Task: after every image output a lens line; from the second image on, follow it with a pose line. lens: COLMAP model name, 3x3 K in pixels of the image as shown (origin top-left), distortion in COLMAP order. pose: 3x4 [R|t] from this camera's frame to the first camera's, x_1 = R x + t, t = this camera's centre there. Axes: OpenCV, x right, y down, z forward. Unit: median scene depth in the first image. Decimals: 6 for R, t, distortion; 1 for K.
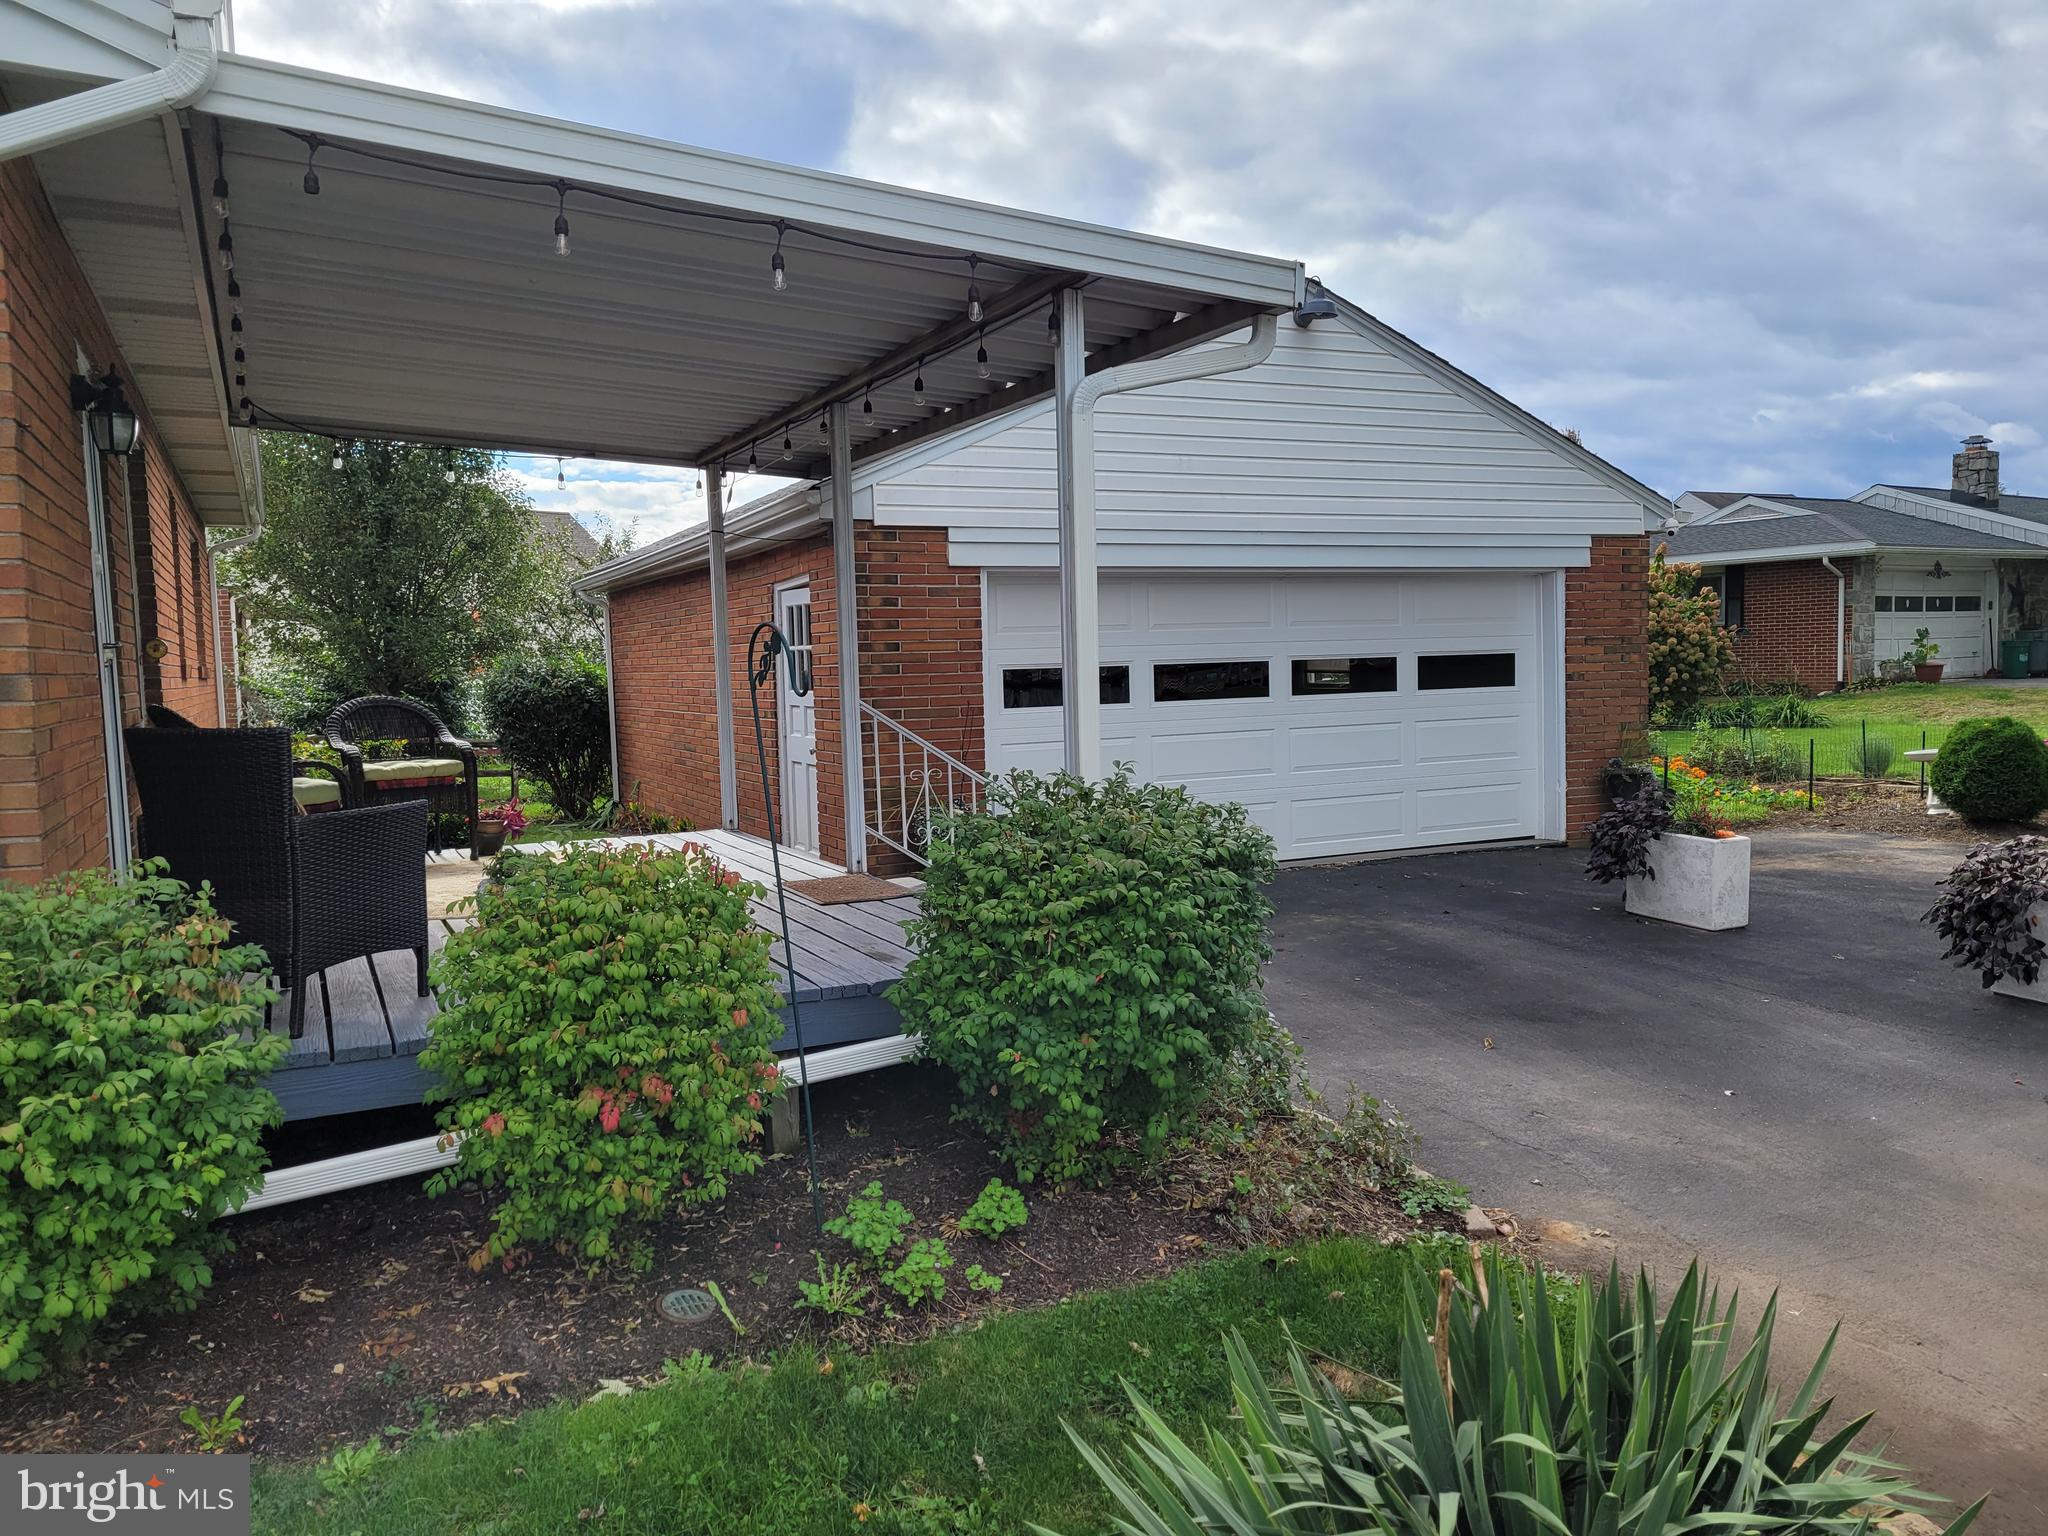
lens RADIAL K [[1540.6, 0, 1038.8], [0, 1540.6, 773.2], [0, 0, 1]] dist [0.048362, -0.042120]
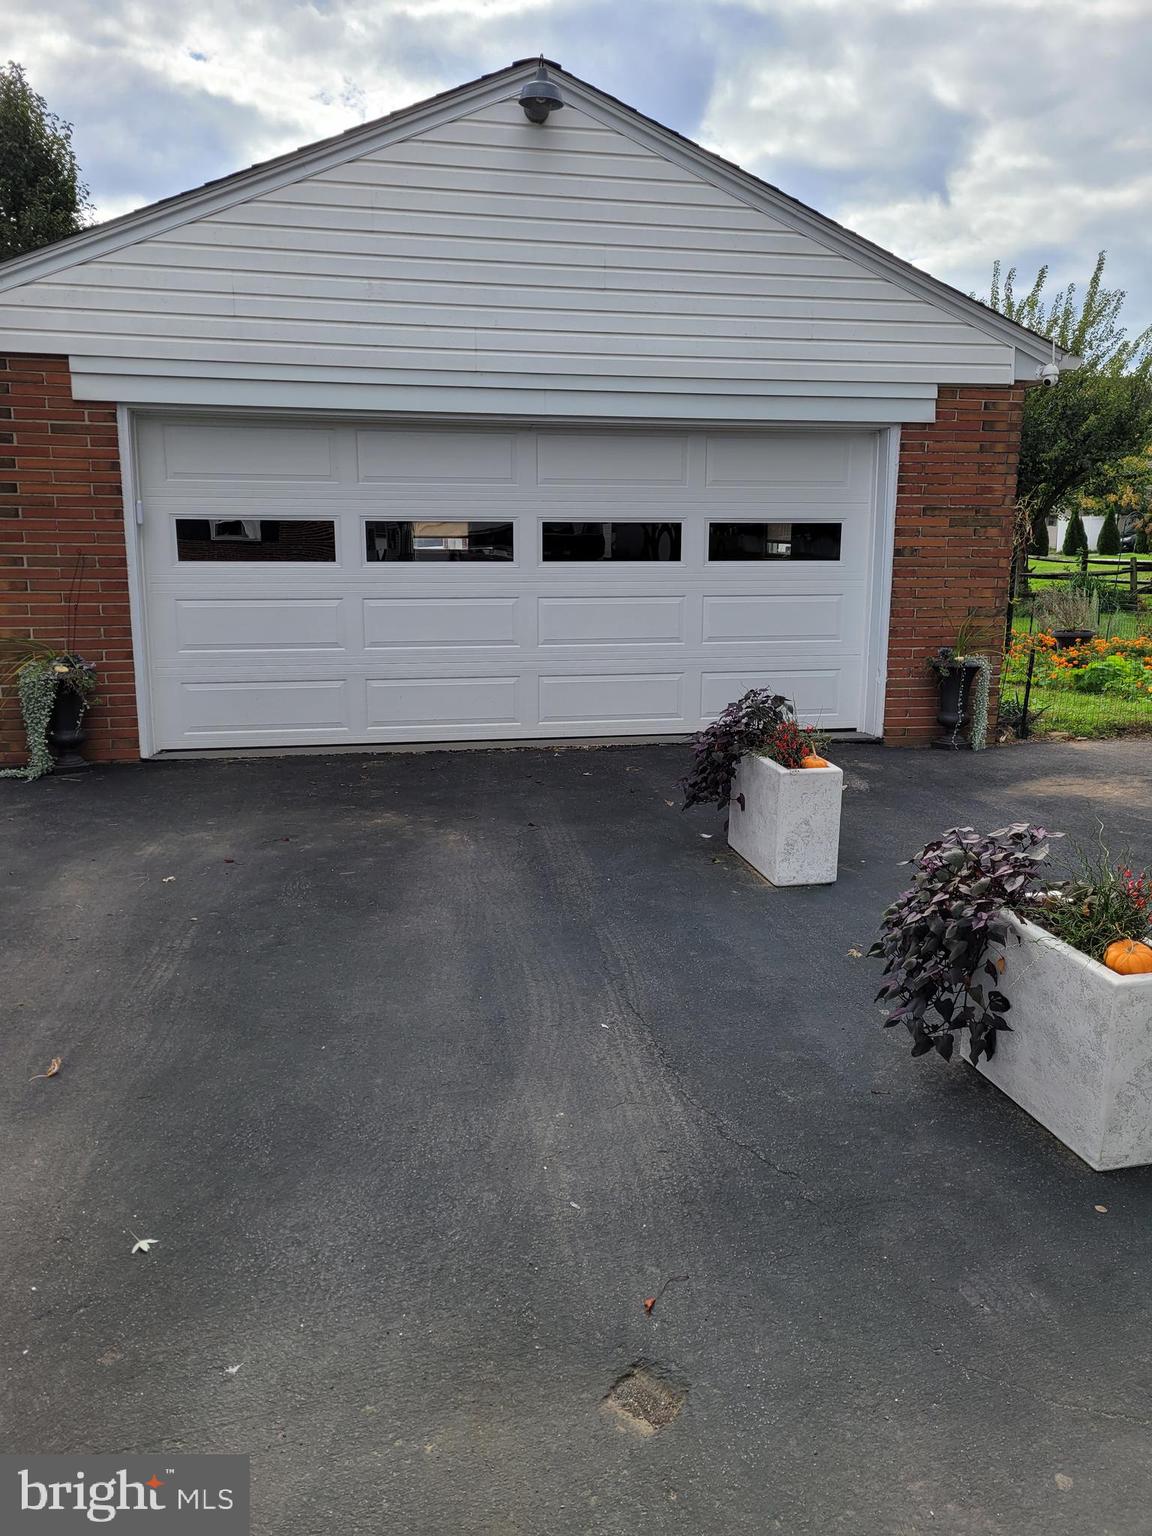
lens RADIAL K [[1155.5, 0, 567.8], [0, 1155.5, 755.4], [0, 0, 1]] dist [0.048362, -0.042120]
pose [[0.970880, 0.071457, -0.228663, 0.312264], [-0.045318, 0.992027, 0.117594, -0.016106], [0.235243, -0.103807, 0.966377, 0.300310]]
